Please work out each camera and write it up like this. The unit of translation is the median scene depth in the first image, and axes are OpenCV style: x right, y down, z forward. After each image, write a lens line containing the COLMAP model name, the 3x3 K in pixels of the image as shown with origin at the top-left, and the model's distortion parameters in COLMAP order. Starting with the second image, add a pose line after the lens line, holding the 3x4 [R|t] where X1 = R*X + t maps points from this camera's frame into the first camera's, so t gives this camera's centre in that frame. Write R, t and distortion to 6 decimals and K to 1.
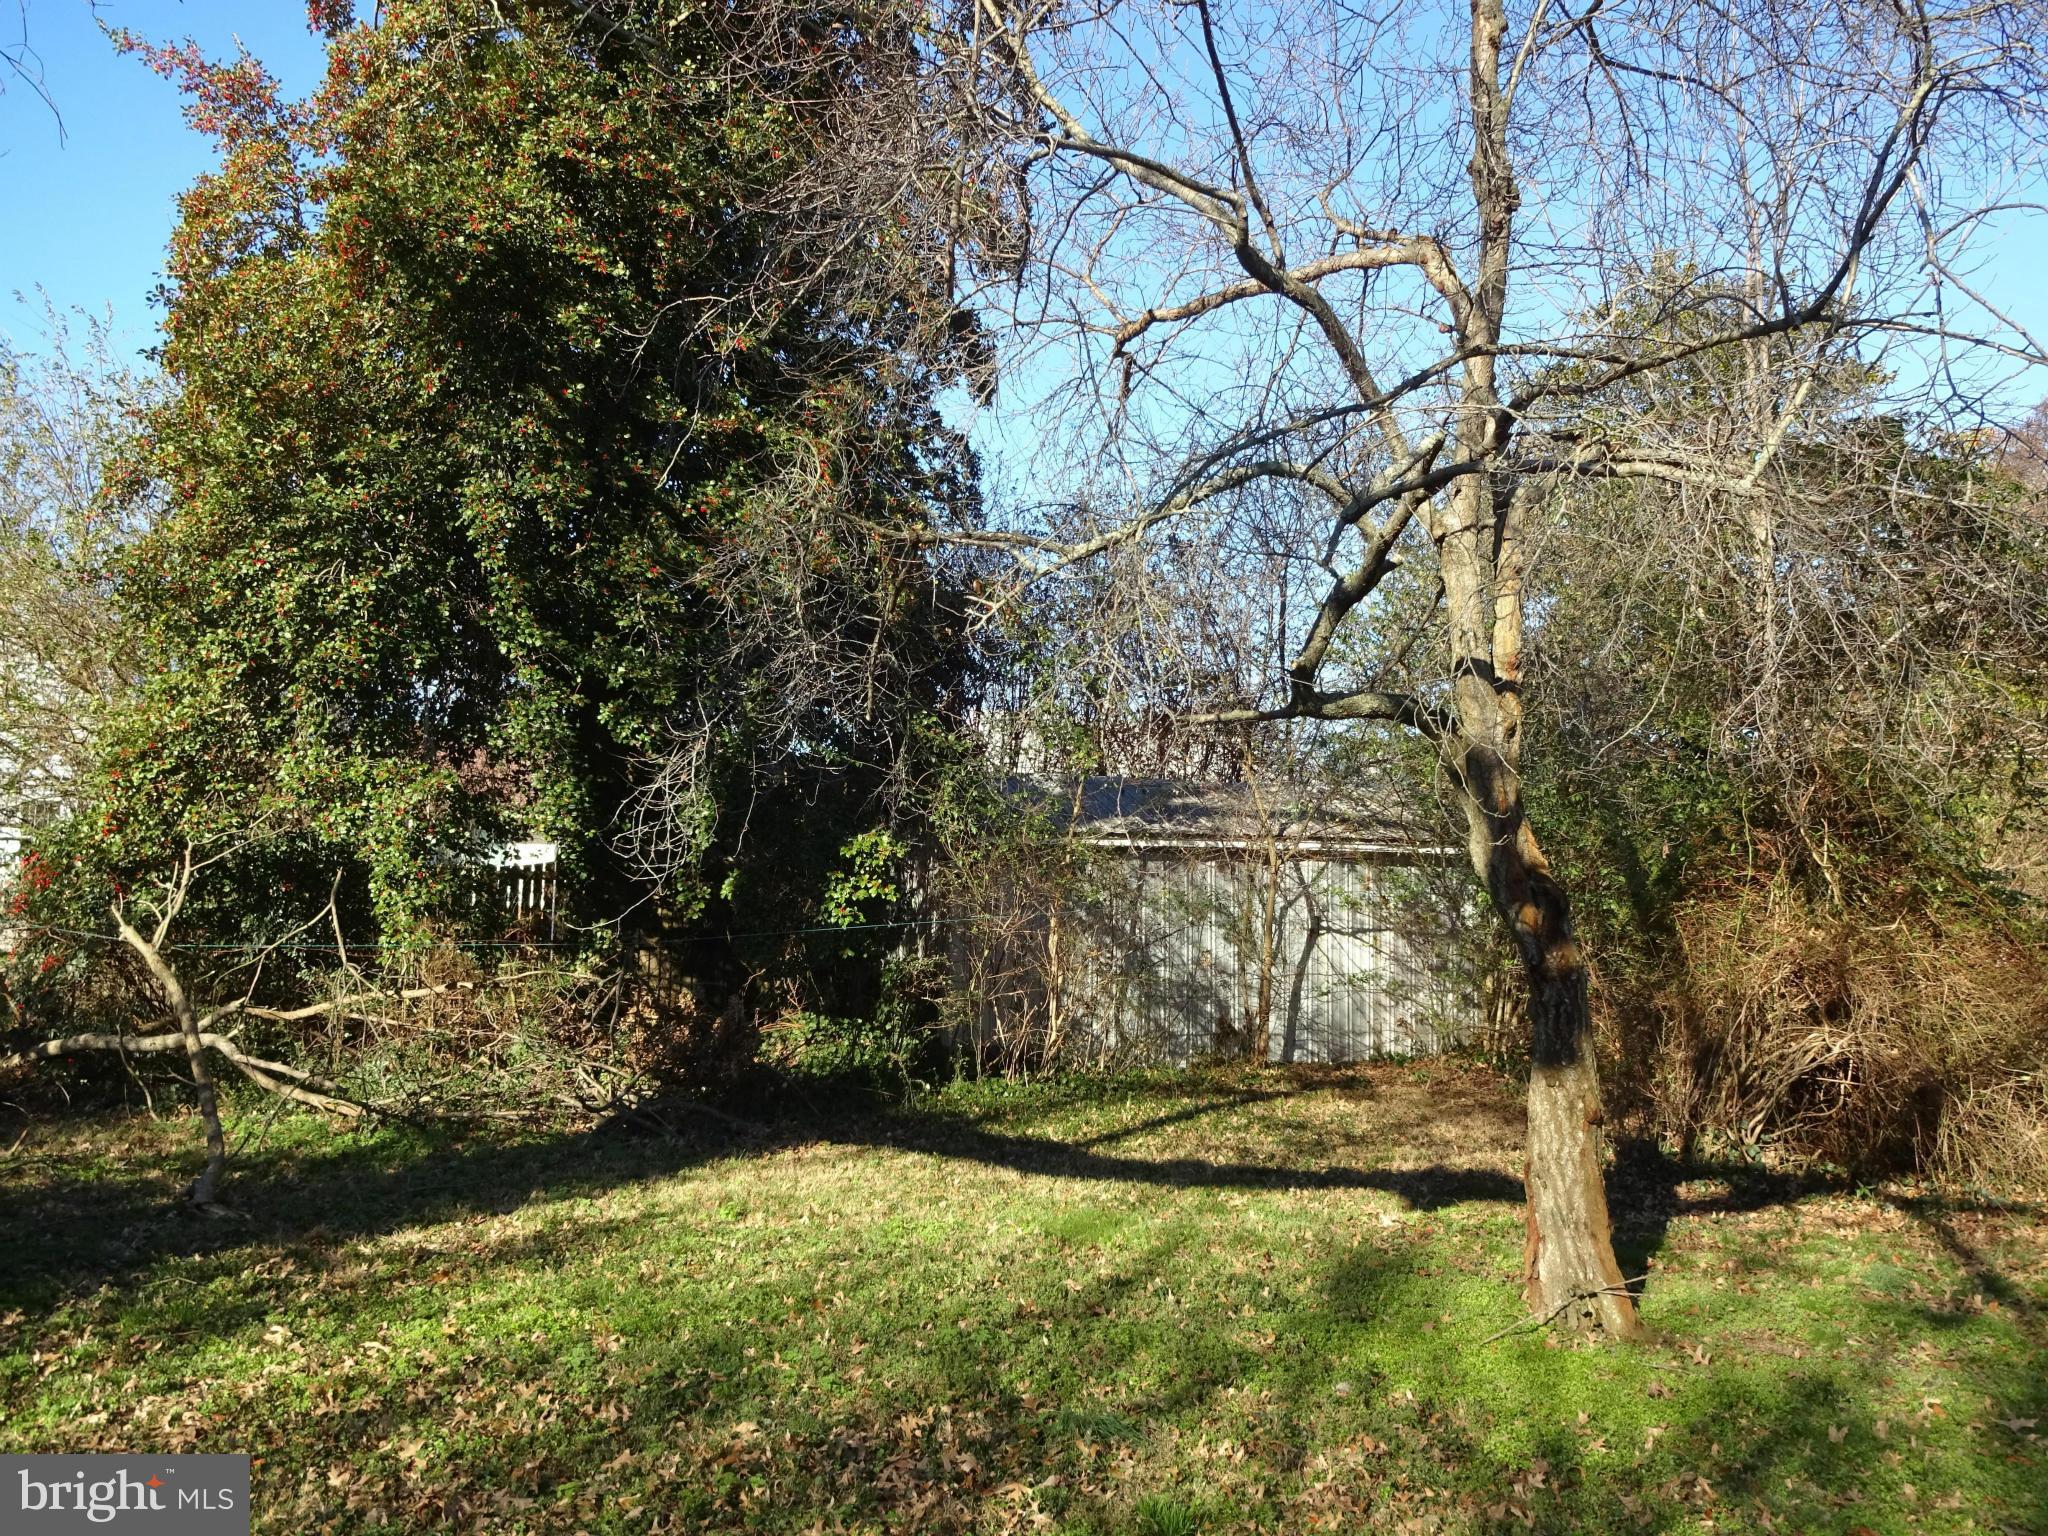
lens RADIAL K [[1524.5, 0, 1020.0], [0, 1524.5, 759.5], [0, 0, 1]] dist [-0.000450, -0.000153]
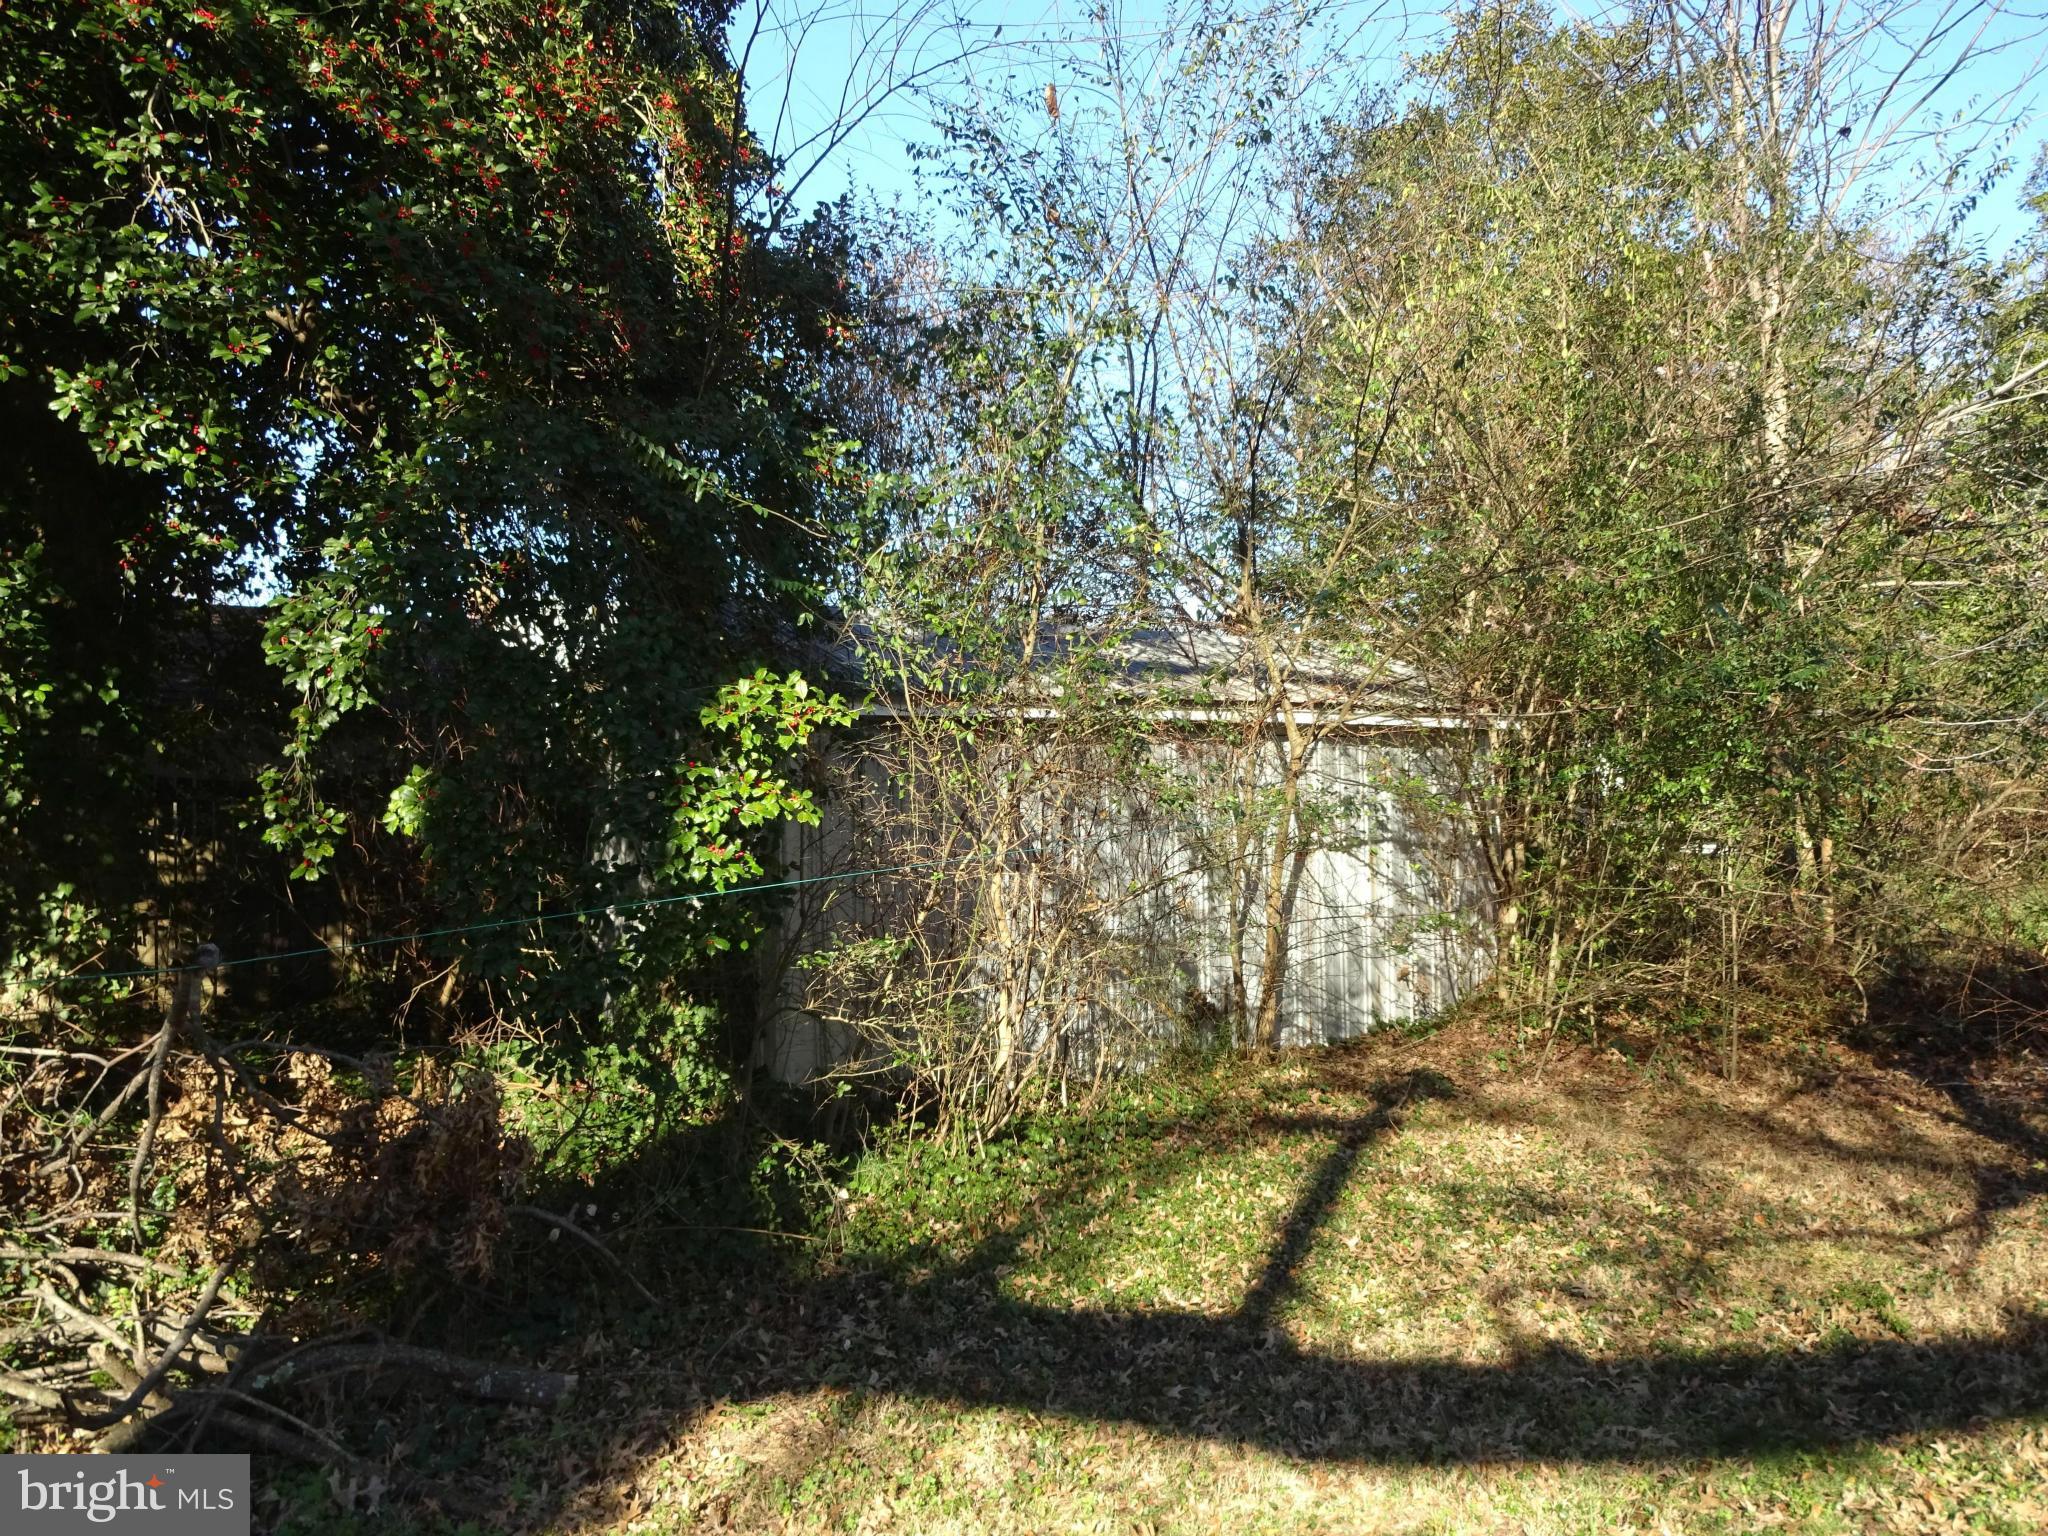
lens RADIAL K [[1524.5, 0, 1020.0], [0, 1524.5, 759.5], [0, 0, 1]] dist [-0.000450, -0.000153]
pose [[0.949077, -0.023086, 0.314197, -0.135126], [0.004753, 0.998247, 0.058991, 0.037537], [-0.315008, -0.054493, 0.947523, 0.441858]]
